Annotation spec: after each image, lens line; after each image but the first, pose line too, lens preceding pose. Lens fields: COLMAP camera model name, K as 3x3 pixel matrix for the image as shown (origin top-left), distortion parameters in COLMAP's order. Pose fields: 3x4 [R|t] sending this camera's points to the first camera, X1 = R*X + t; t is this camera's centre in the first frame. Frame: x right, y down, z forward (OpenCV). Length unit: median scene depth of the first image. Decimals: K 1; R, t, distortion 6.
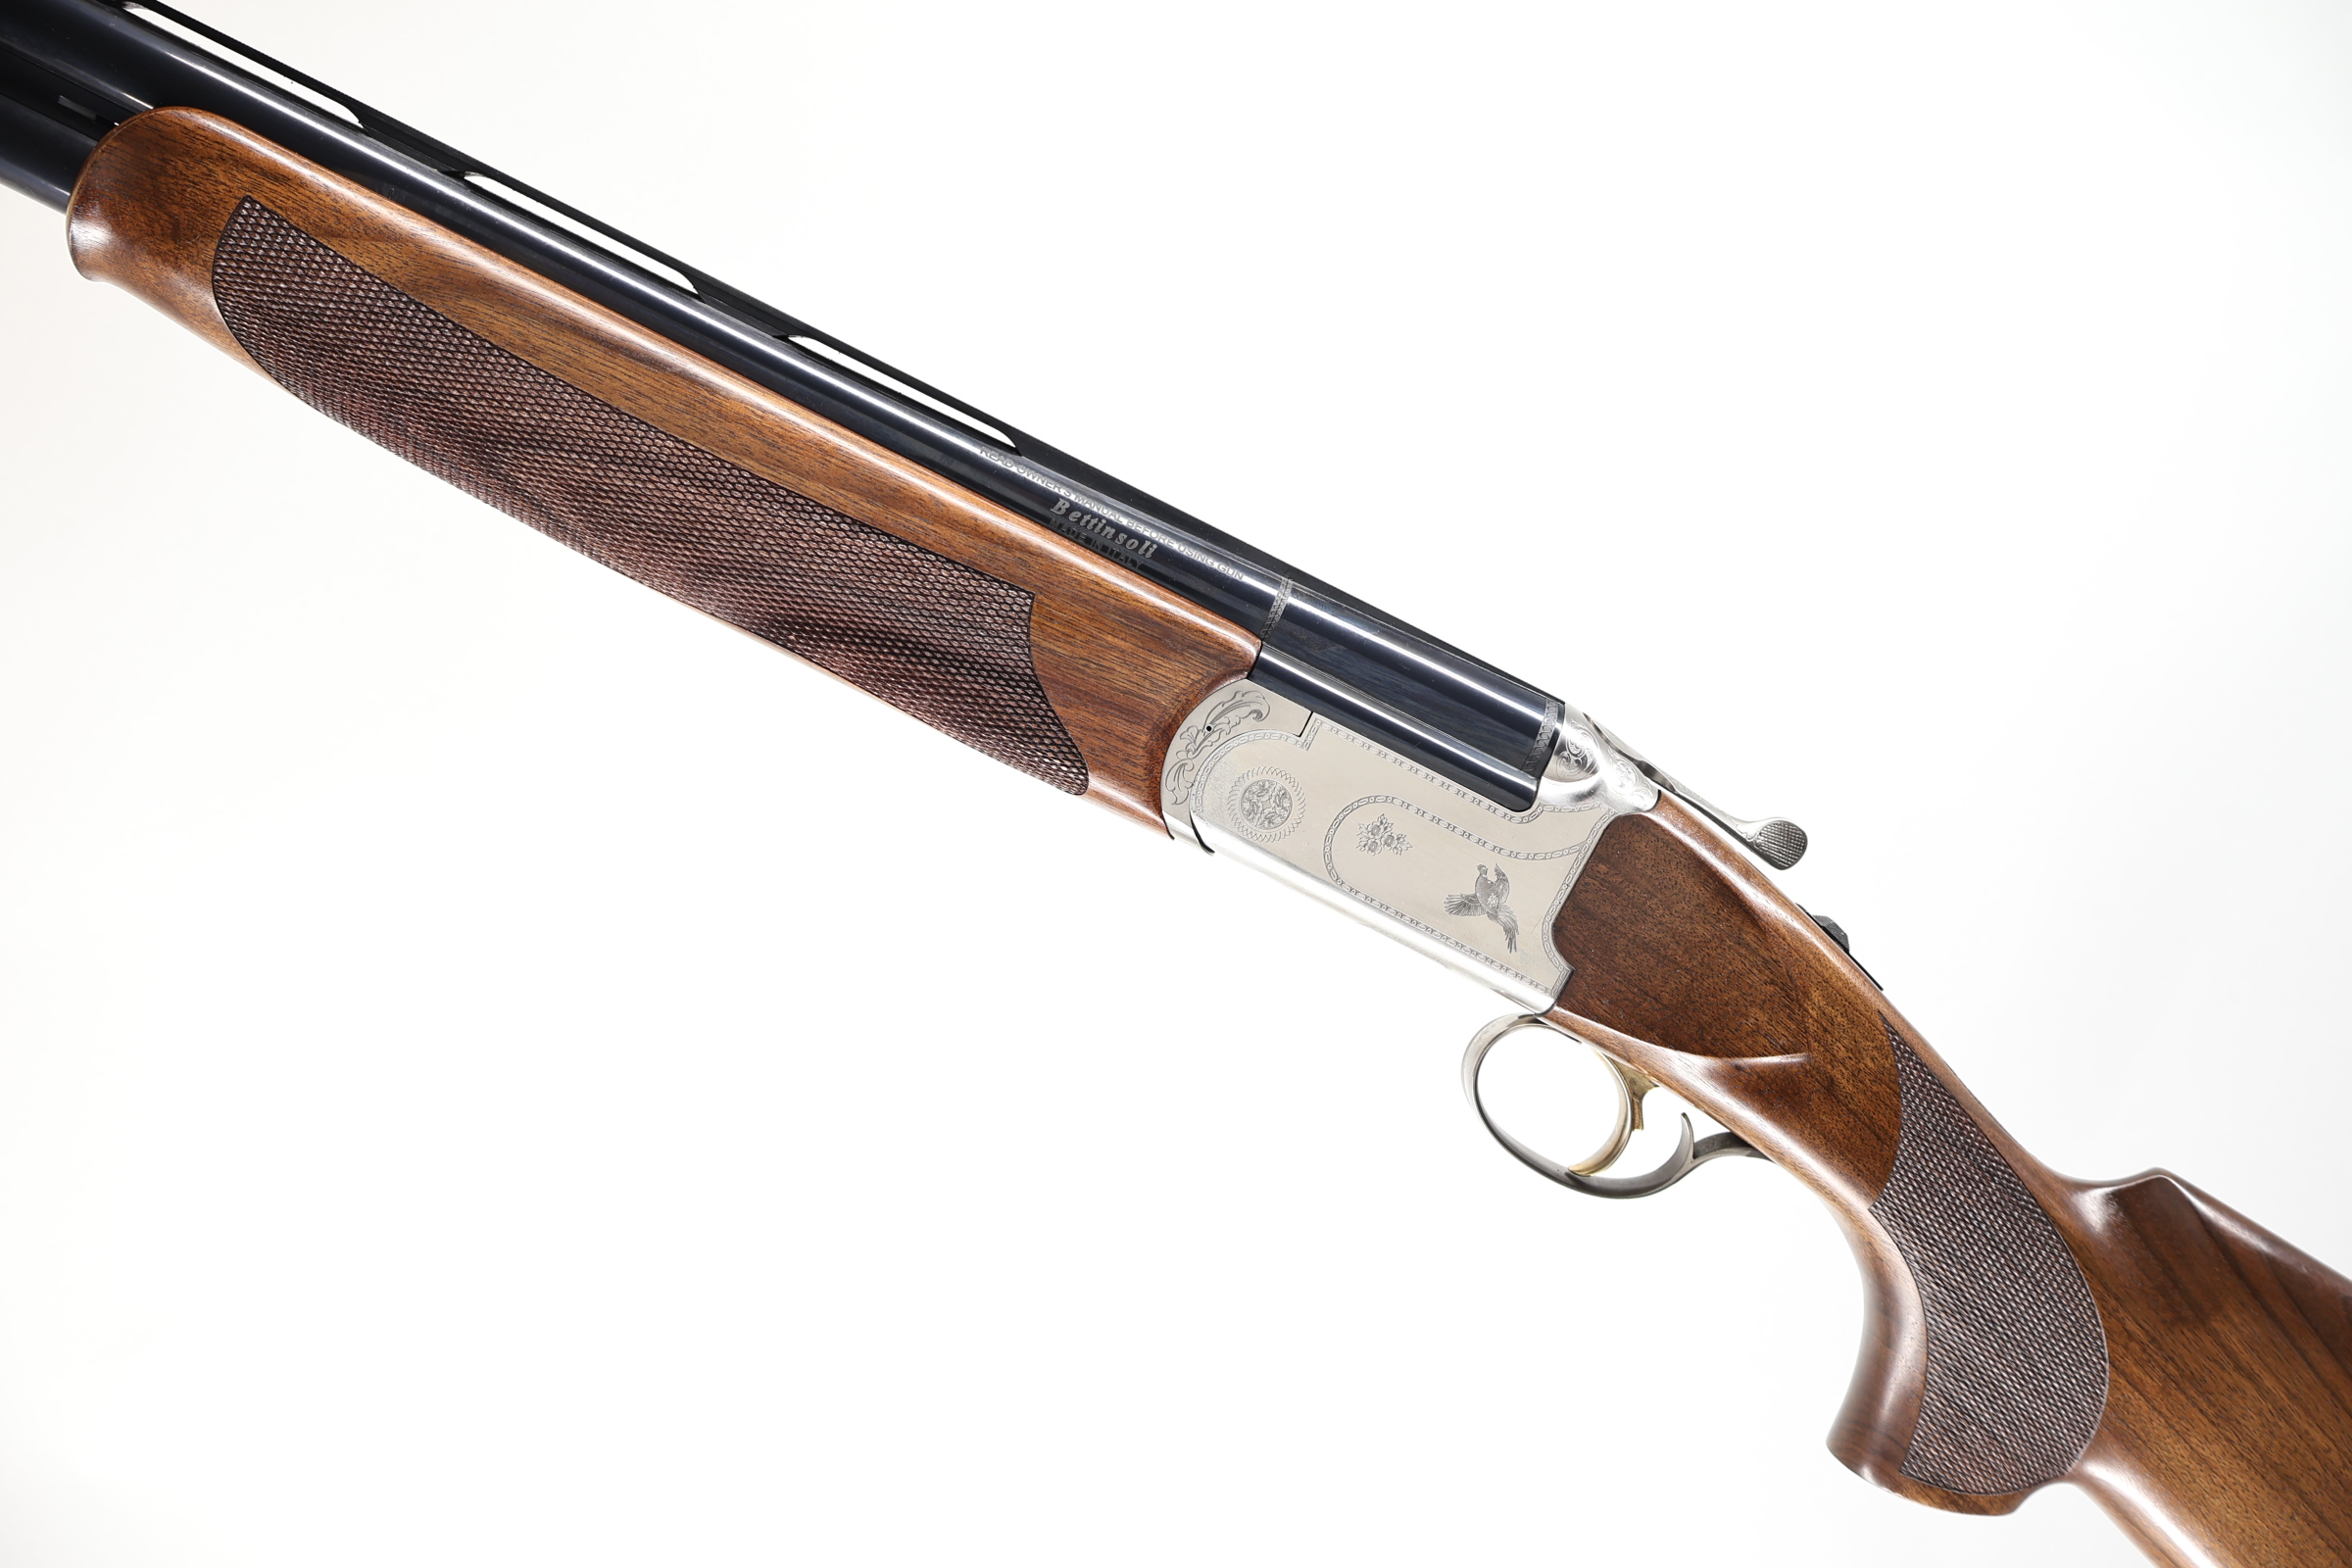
lens RADIAL K [[2010.7, 0, 1176.0], [0, 2010.7, 784.0], [0, 0, 1]] dist [-0.003349, 0.005106]
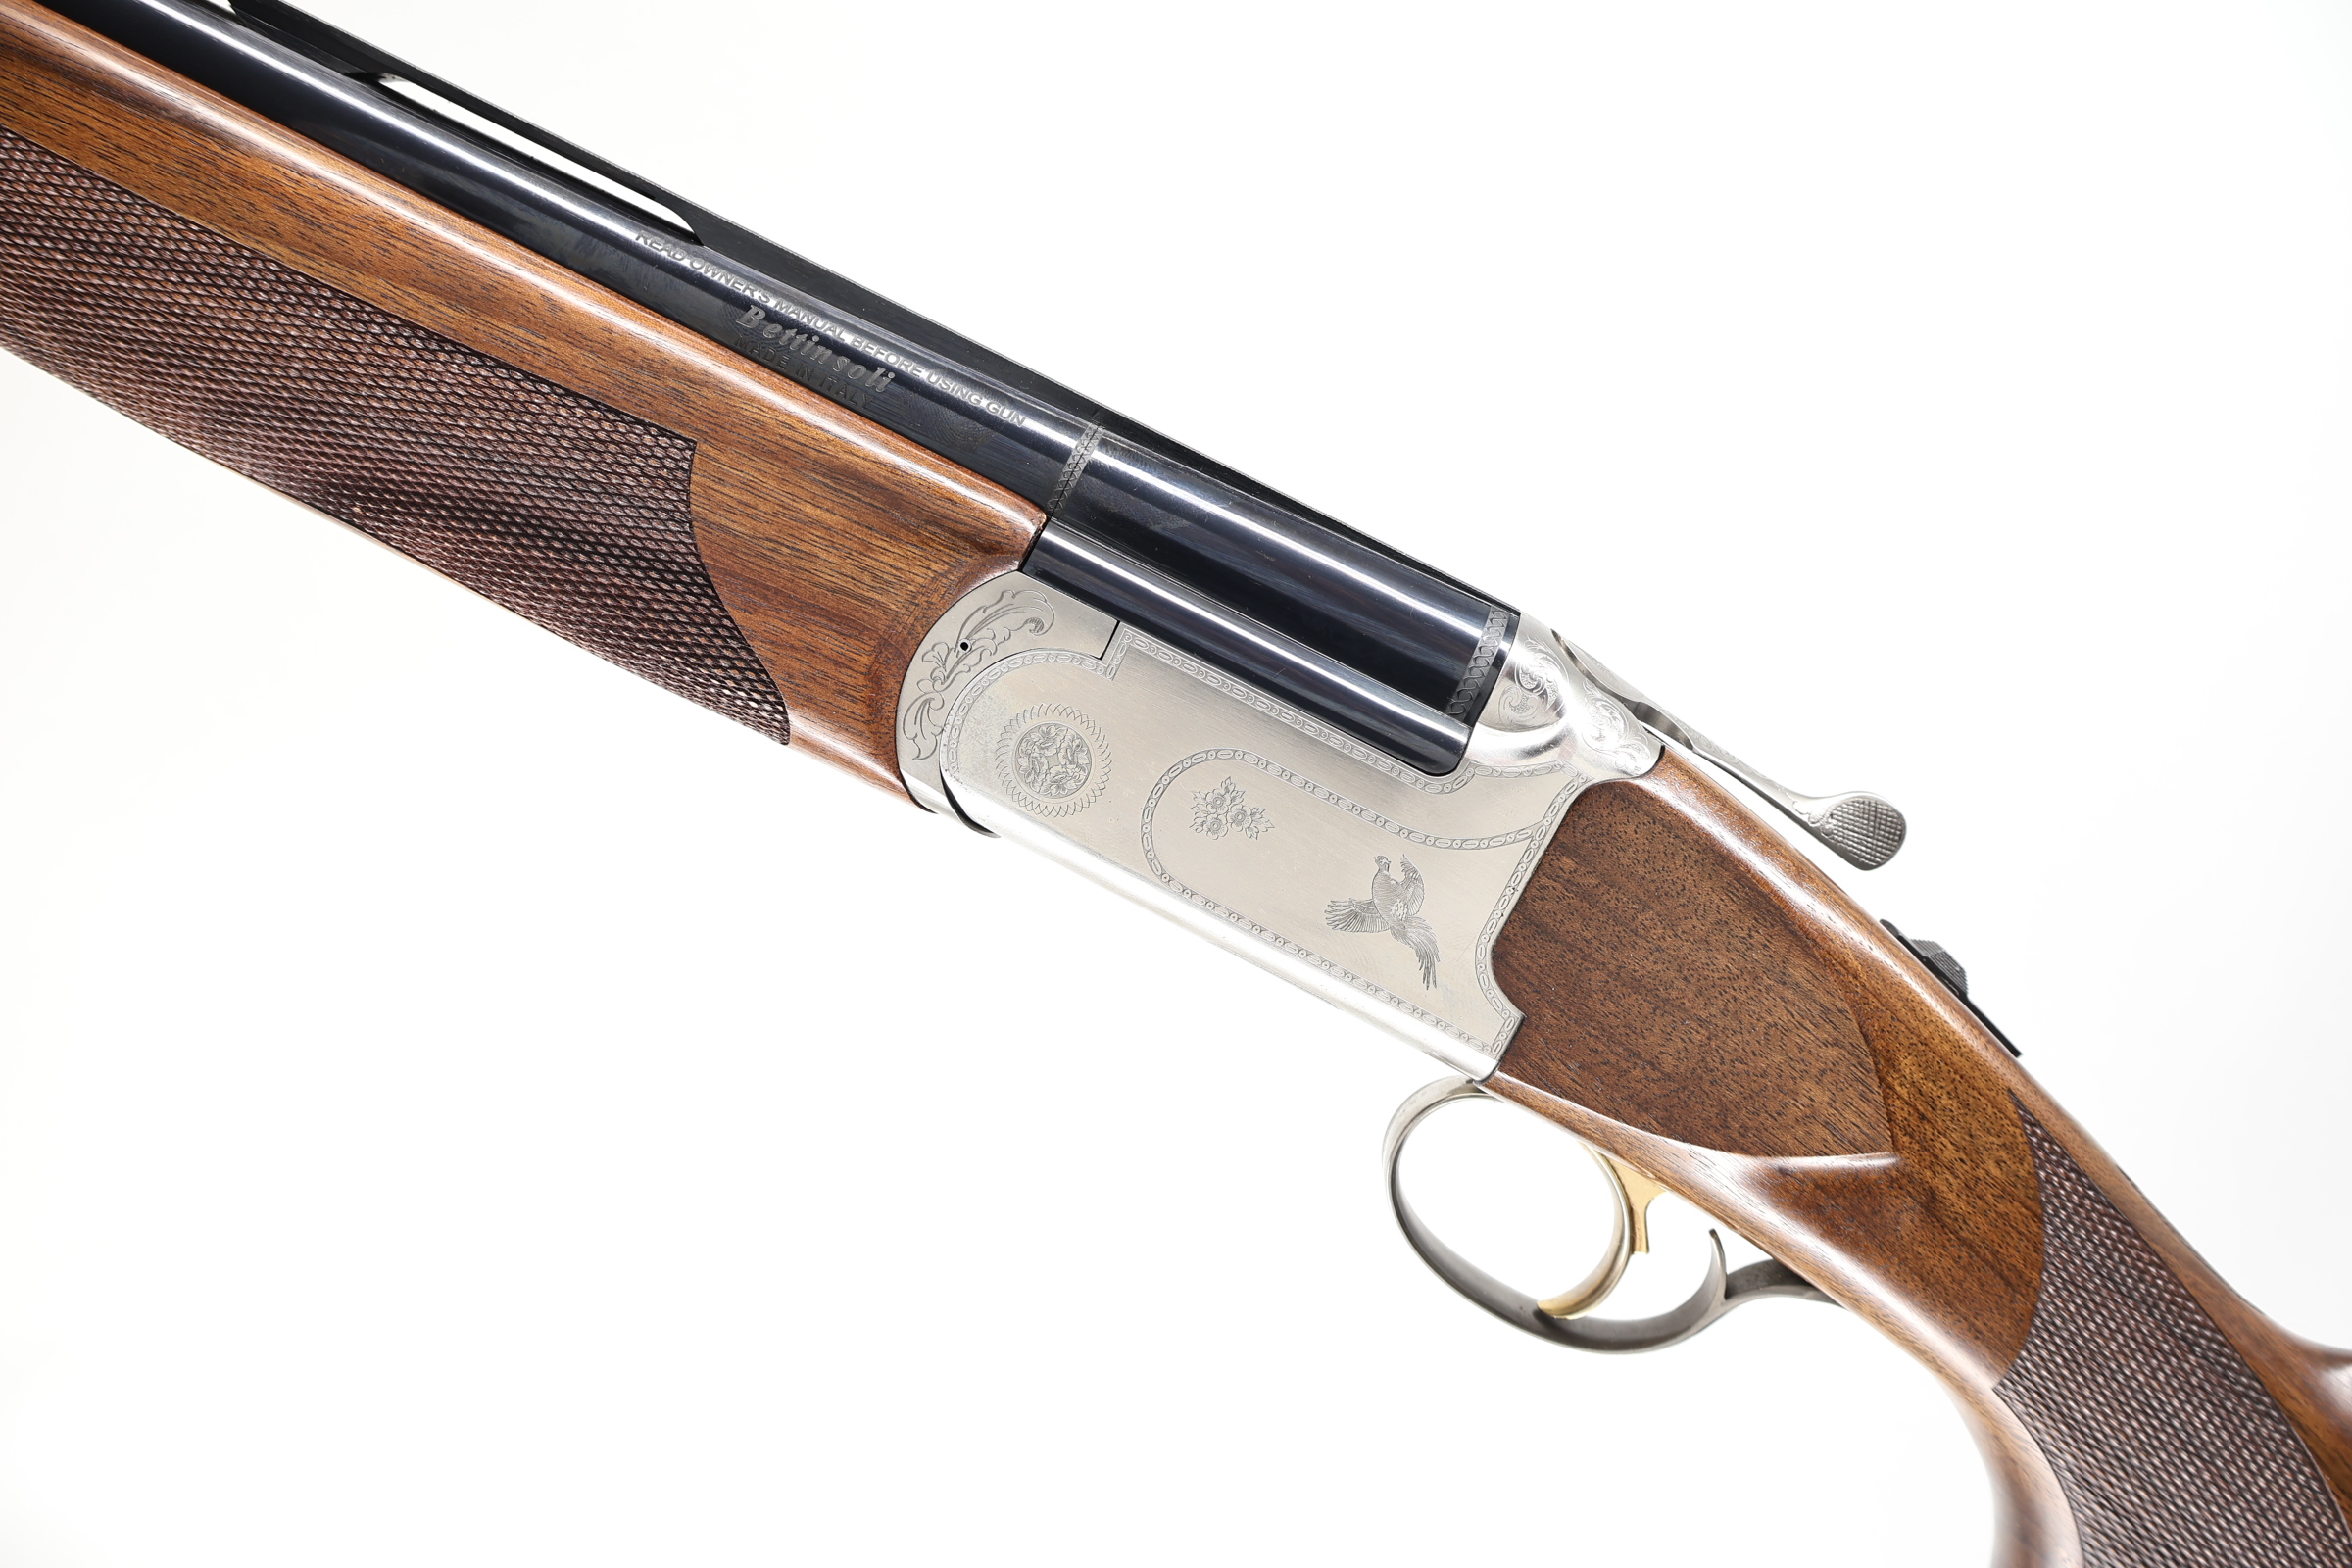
lens RADIAL K [[2010.7, 0, 1176.0], [0, 2010.7, 784.0], [0, 0, 1]] dist [-0.003349, 0.005106]
pose [[0.993760, 0.010841, -0.111010, 0.159534], [-0.009631, 0.999888, 0.011426, 0.009891], [0.111121, -0.010286, 0.993754, 0.339878]]
